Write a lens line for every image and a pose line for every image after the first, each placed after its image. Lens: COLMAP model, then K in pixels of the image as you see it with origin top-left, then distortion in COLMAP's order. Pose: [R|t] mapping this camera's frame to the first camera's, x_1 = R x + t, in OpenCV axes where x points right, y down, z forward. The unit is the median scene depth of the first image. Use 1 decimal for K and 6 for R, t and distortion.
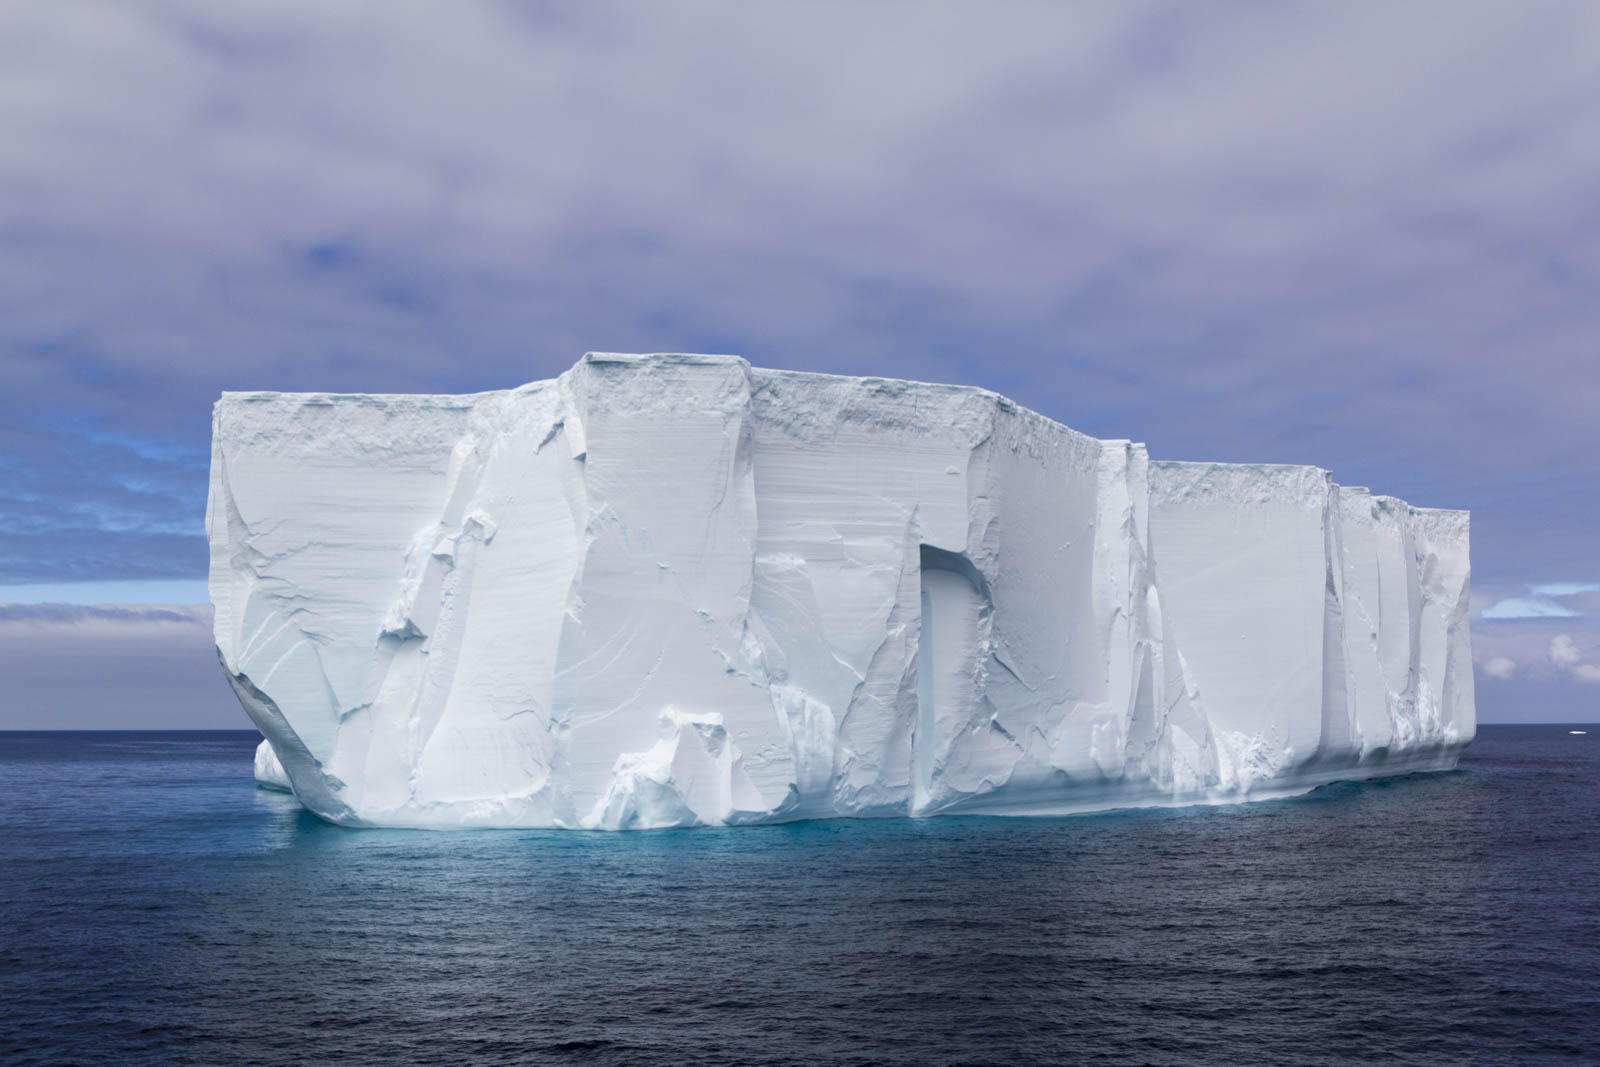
lens RADIAL K [[1559.5, 0, 800.0], [0, 1559.5, 530.6], [0, 0, 1]] dist [0.027616, 0.000000]
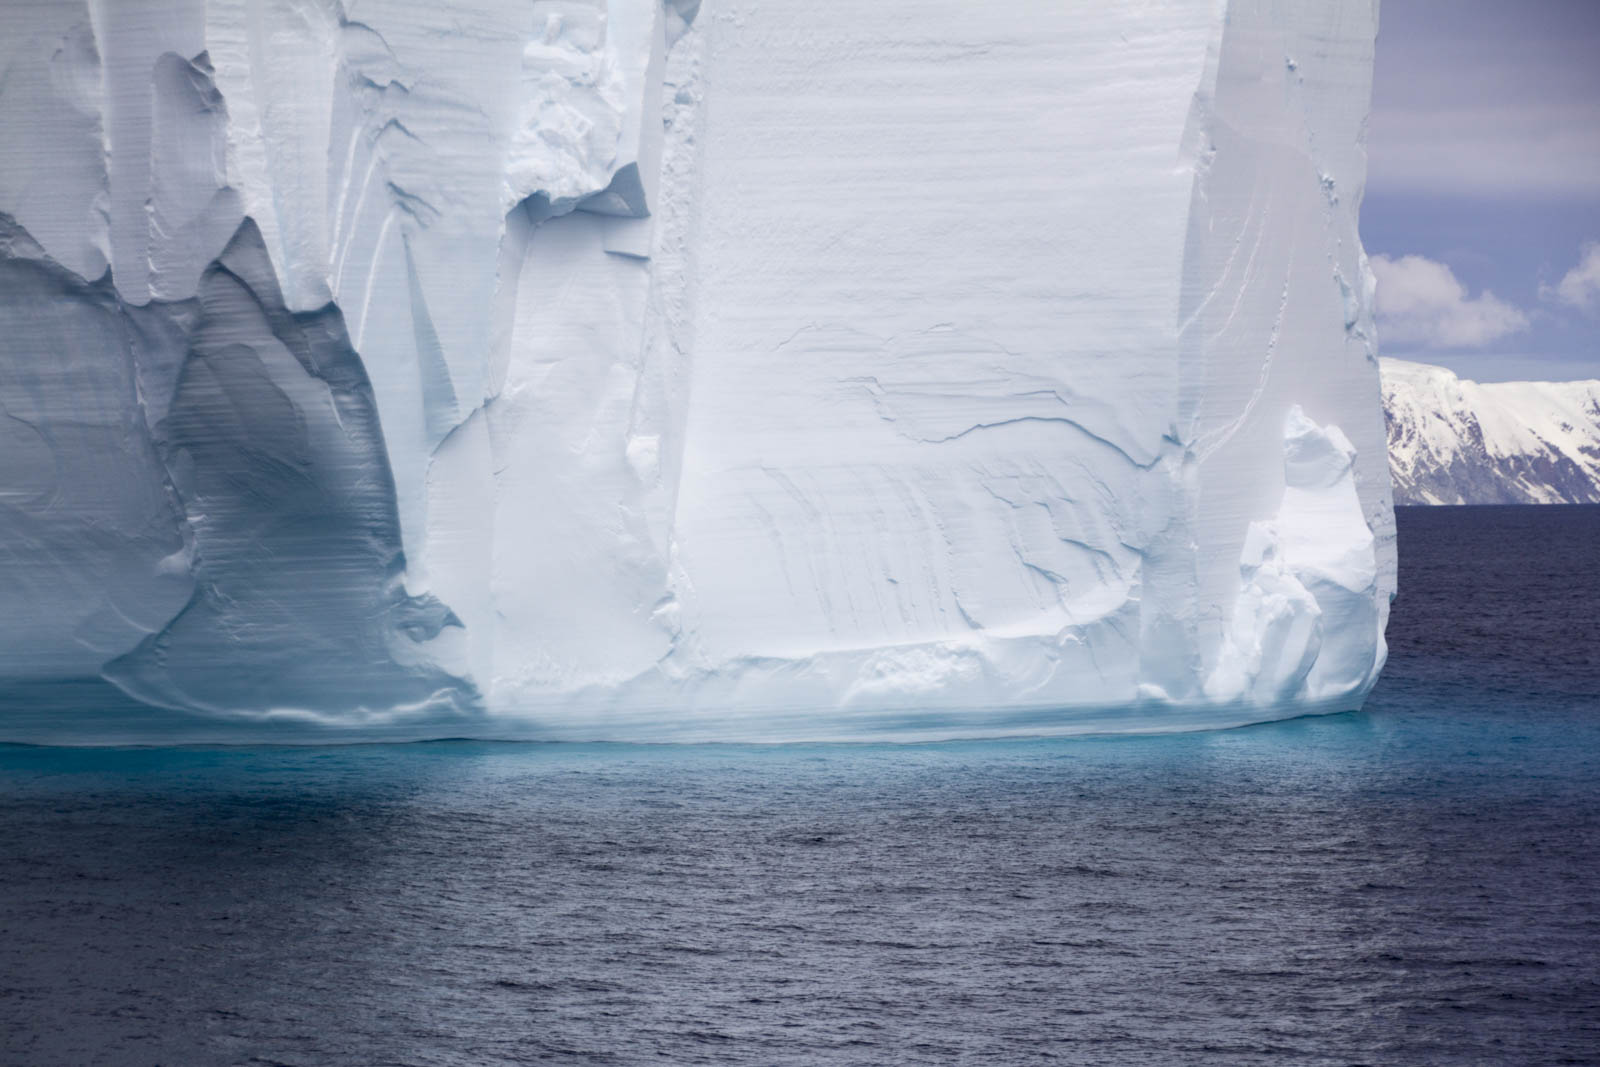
lens RADIAL K [[6295.0, 0, 799.9], [0, 6295.0, 536.8], [0, 0, 1]] dist [1.063770, 0.000000]
pose [[0.644386, -0.008548, 0.764653, -1.370371], [-0.086586, 0.992691, 0.084065, 0.015987], [-0.759783, -0.120379, 0.638936, 0.025631]]
